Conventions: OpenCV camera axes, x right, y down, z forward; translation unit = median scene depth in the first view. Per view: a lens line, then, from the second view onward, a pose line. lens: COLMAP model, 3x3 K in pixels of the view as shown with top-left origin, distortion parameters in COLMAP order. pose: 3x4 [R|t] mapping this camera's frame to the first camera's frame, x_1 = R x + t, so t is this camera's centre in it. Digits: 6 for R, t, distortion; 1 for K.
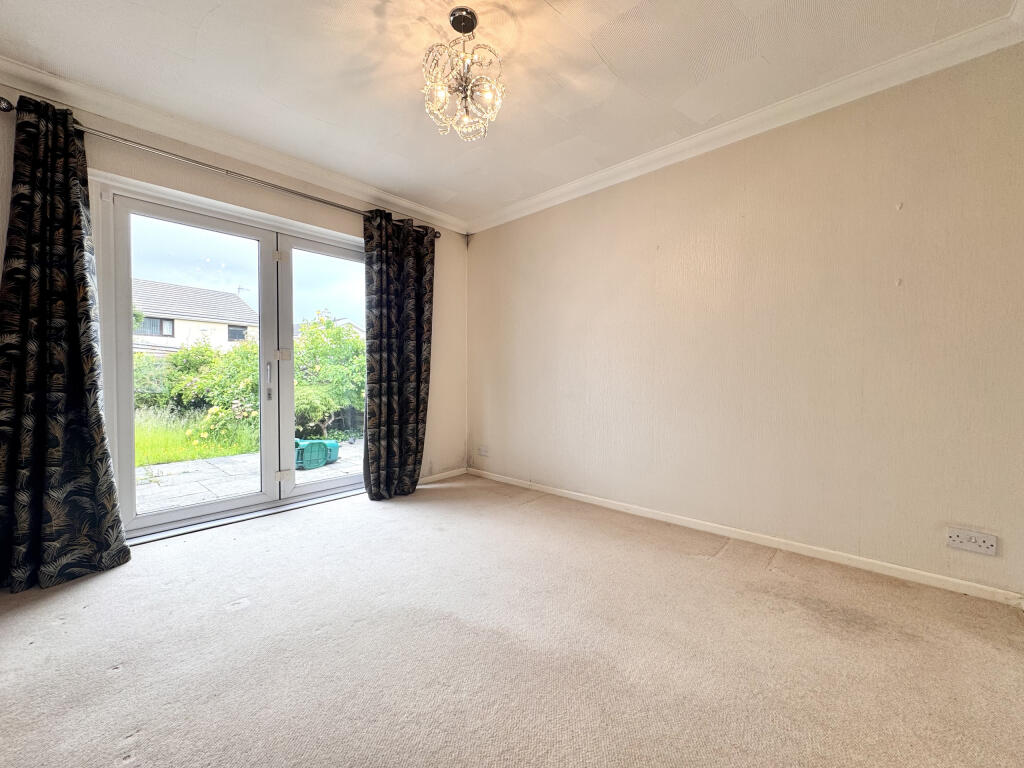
lens RADIAL K [[405.3, 0, 513.4], [0, 405.3, 384.6], [0, 0, 1]] dist [-0.001212, 0.000009]
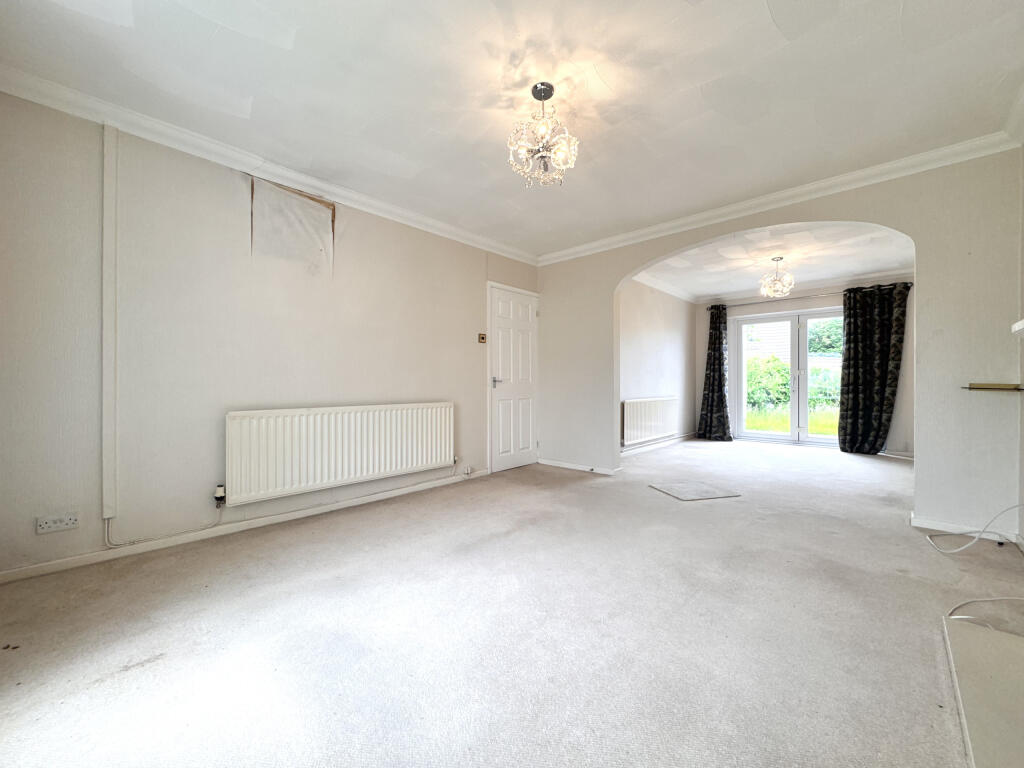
lens RADIAL K [[405.3, 0, 513.2], [0, 405.3, 381.7], [0, 0, 1]] dist [-0.001212, 0.000009]
pose [[0.011372, 0.003354, -0.999930, 2.207356], [-0.020062, 0.999794, 0.003125, 0.000334], [0.999734, 0.020025, 0.011437, -0.747507]]
